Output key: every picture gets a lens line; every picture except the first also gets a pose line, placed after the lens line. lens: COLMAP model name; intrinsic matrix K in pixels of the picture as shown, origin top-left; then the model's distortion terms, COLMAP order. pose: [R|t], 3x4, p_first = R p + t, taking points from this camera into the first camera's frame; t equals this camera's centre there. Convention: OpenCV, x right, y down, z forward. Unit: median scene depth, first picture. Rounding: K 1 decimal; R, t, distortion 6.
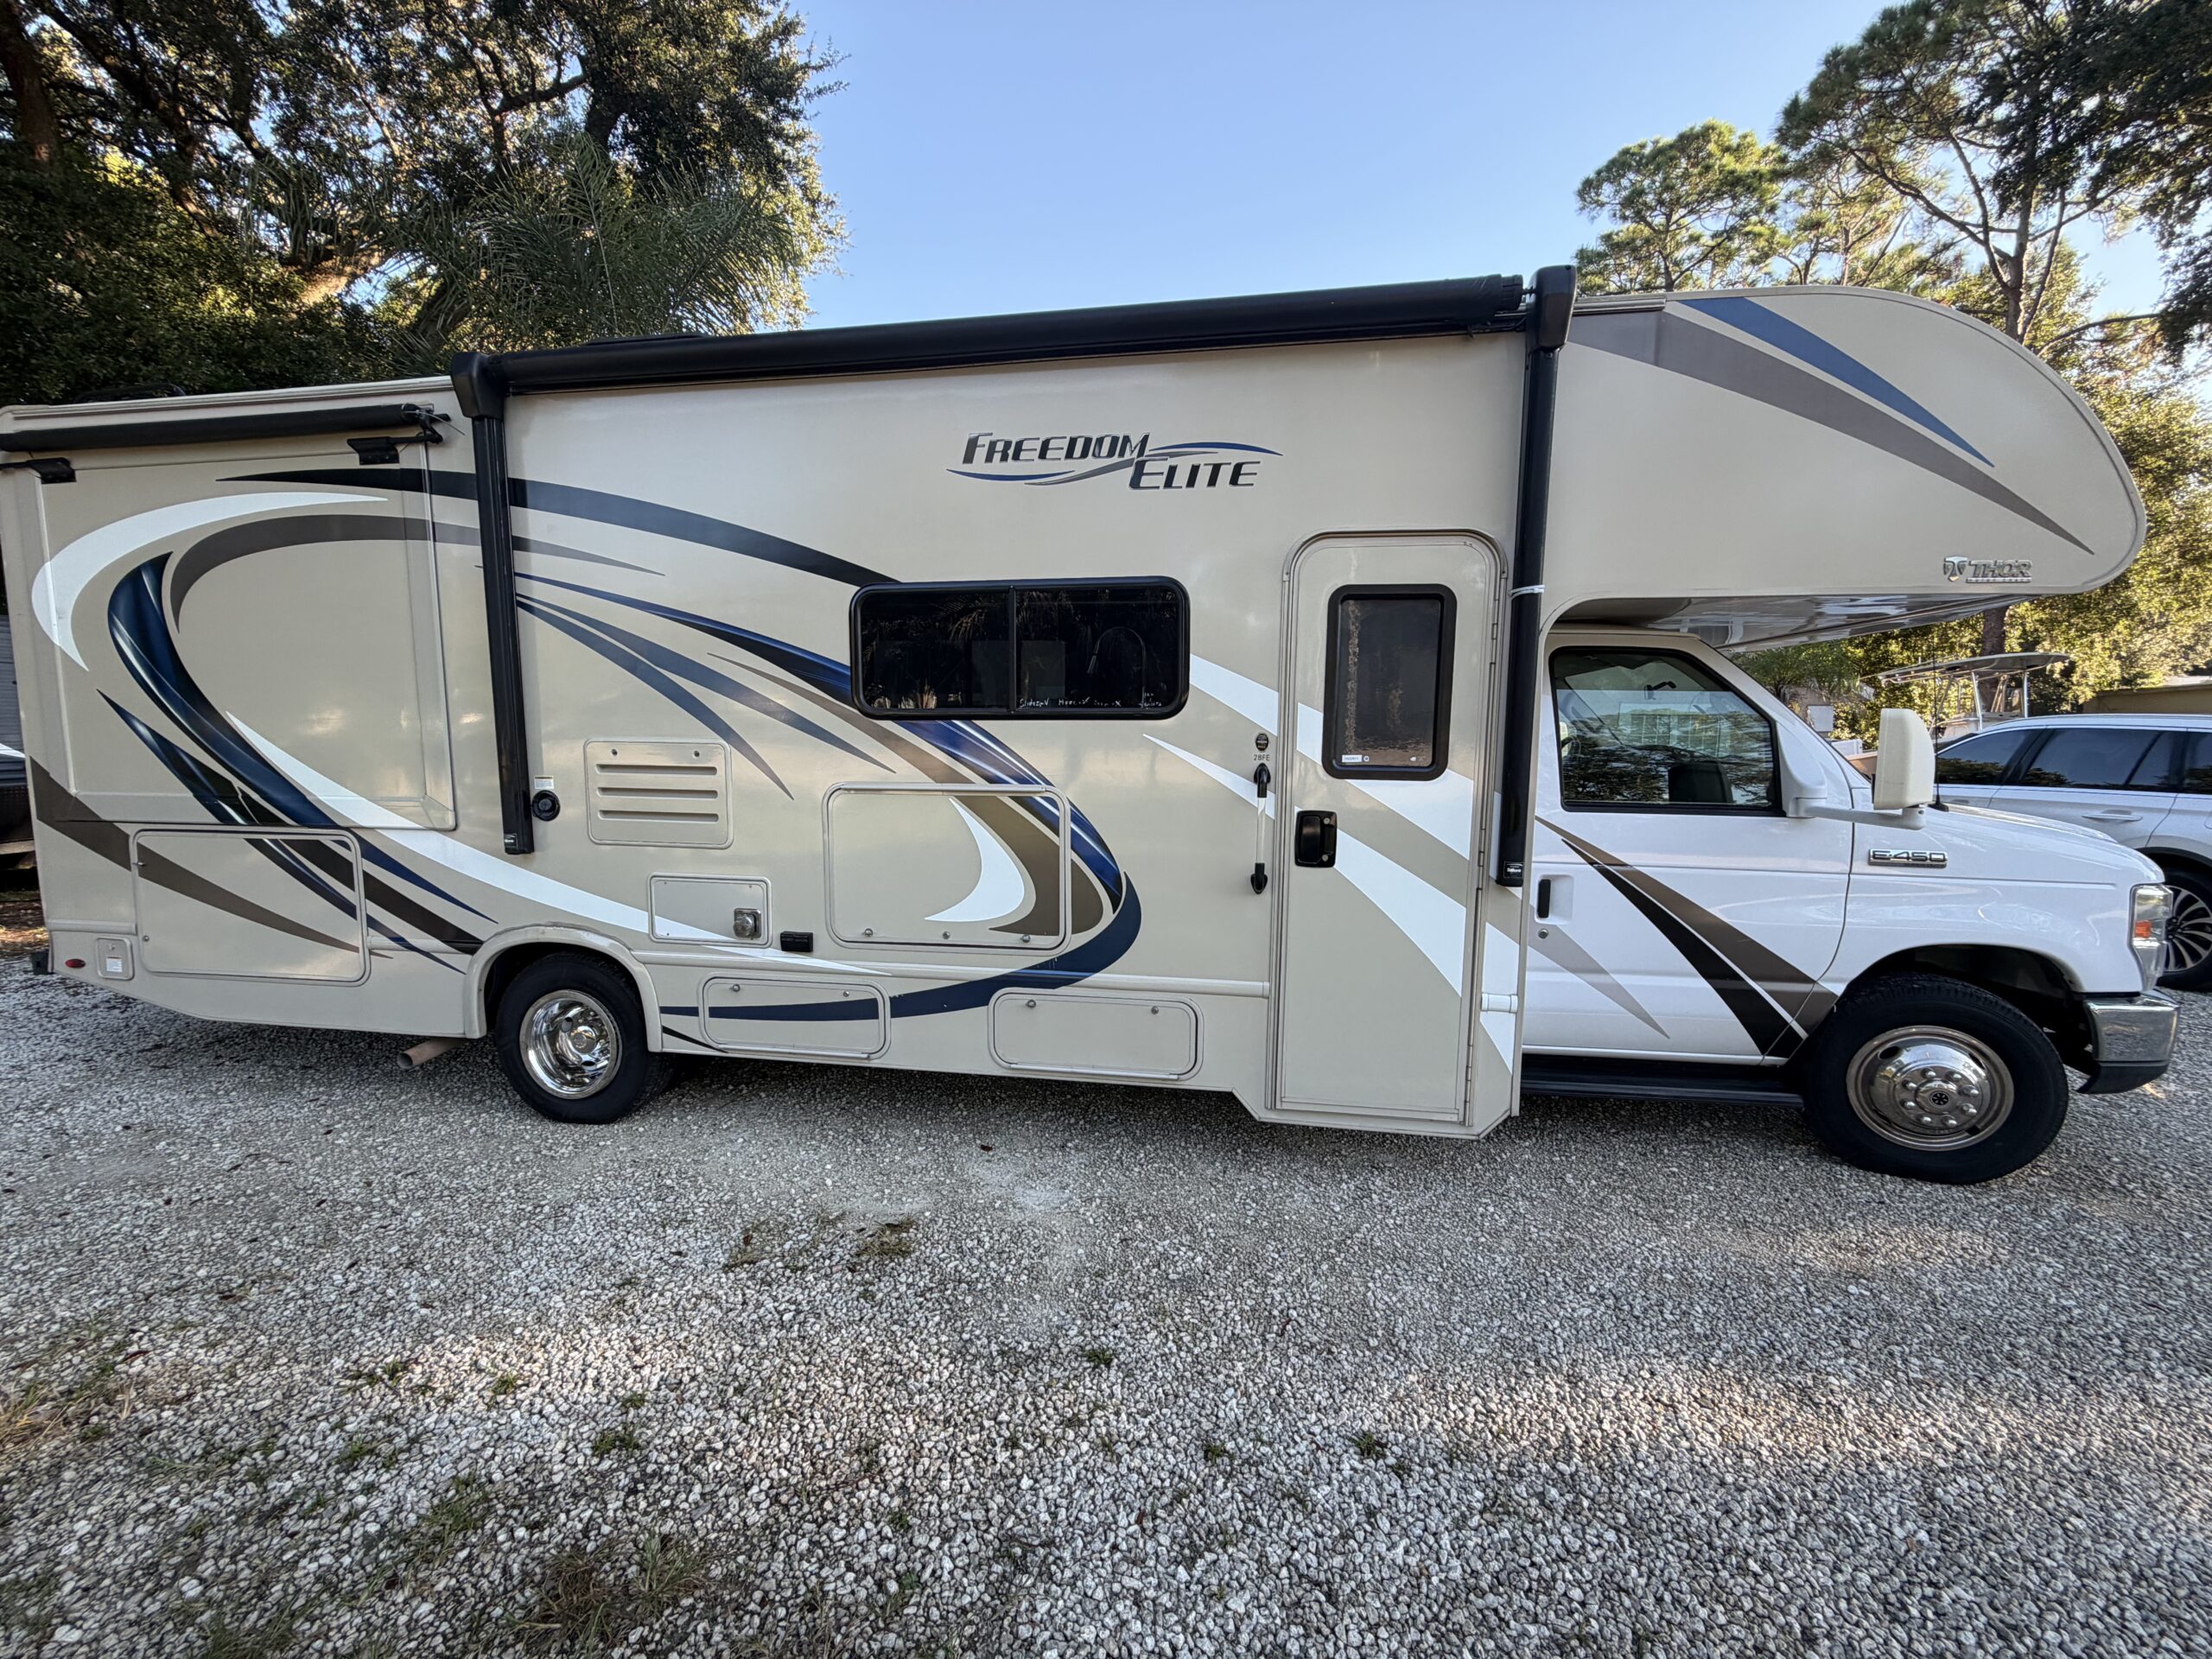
lens RADIAL K [[879.7, 0, 1108.2], [0, 879.7, 829.5], [0, 0, 1]] dist [0.000875, -0.000825]
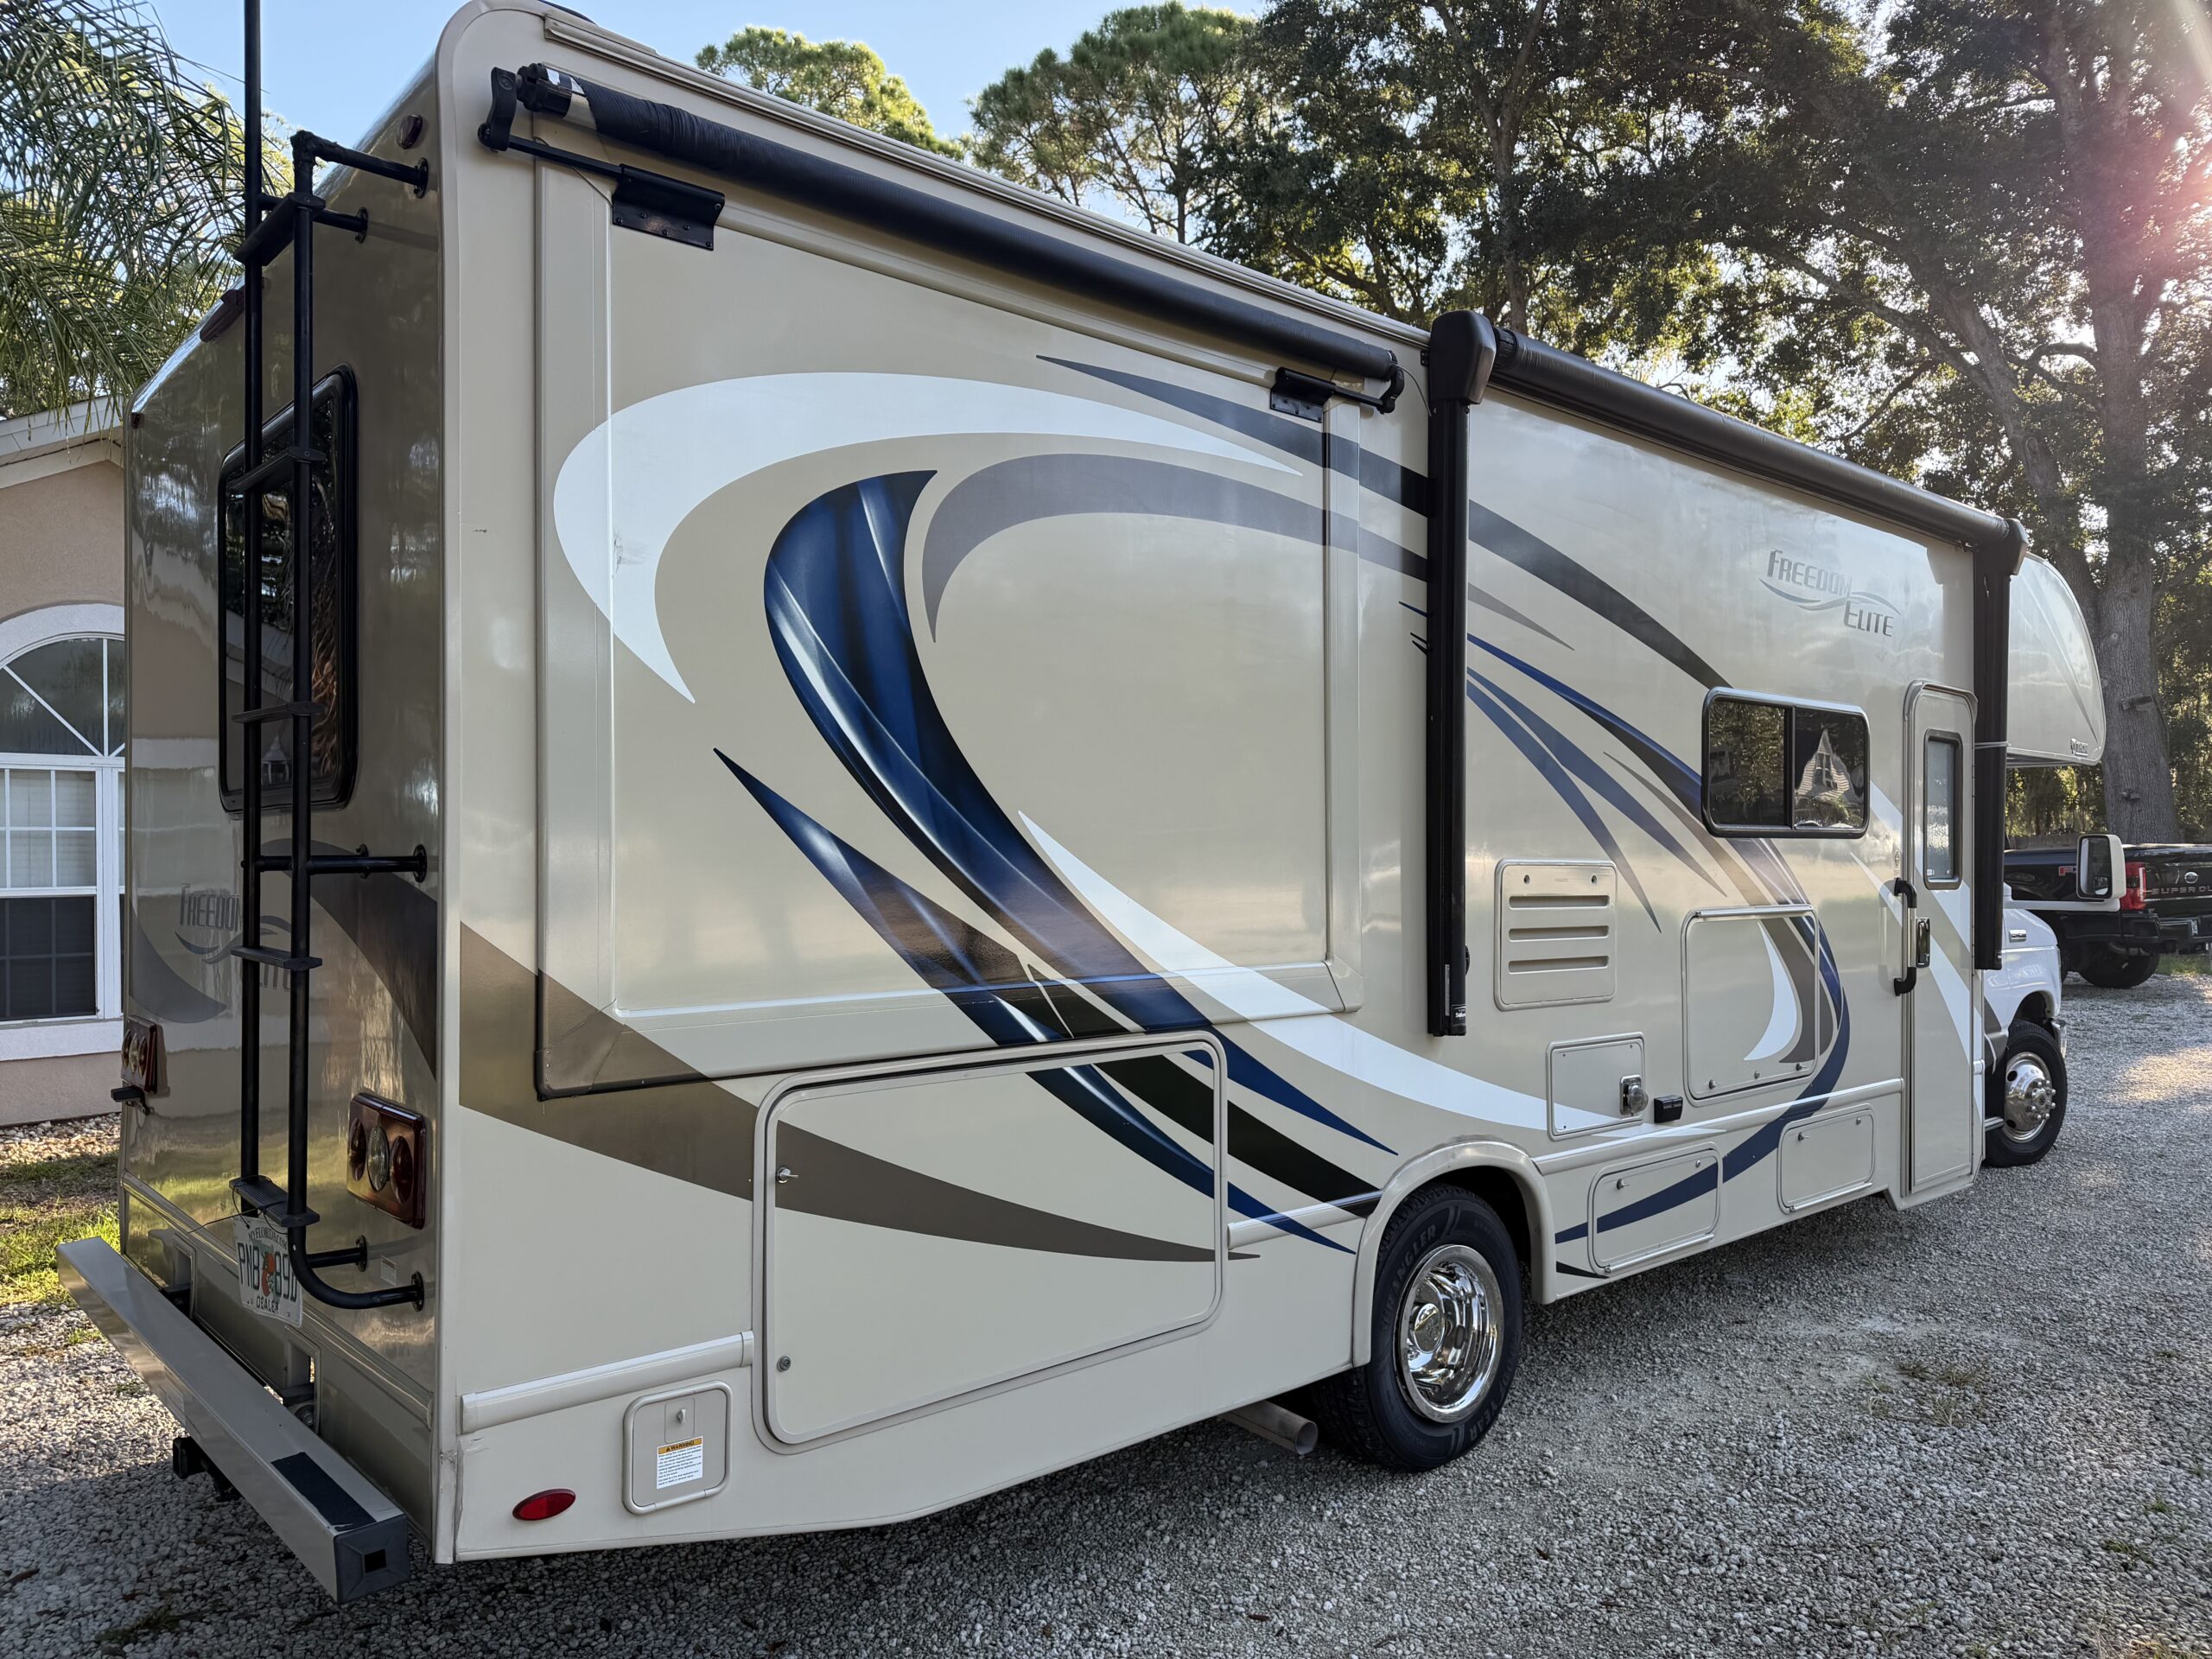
lens RADIAL K [[1565.9, 0, 1101.7], [0, 1565.9, 831.0], [0, 0, 1]] dist [0.016617, -0.013856]
pose [[0.631627, 0.008346, 0.775228, -1.856380], [0.081089, 0.993746, -0.076766, -0.059578], [-0.771020, 0.111350, 0.627000, 0.480890]]
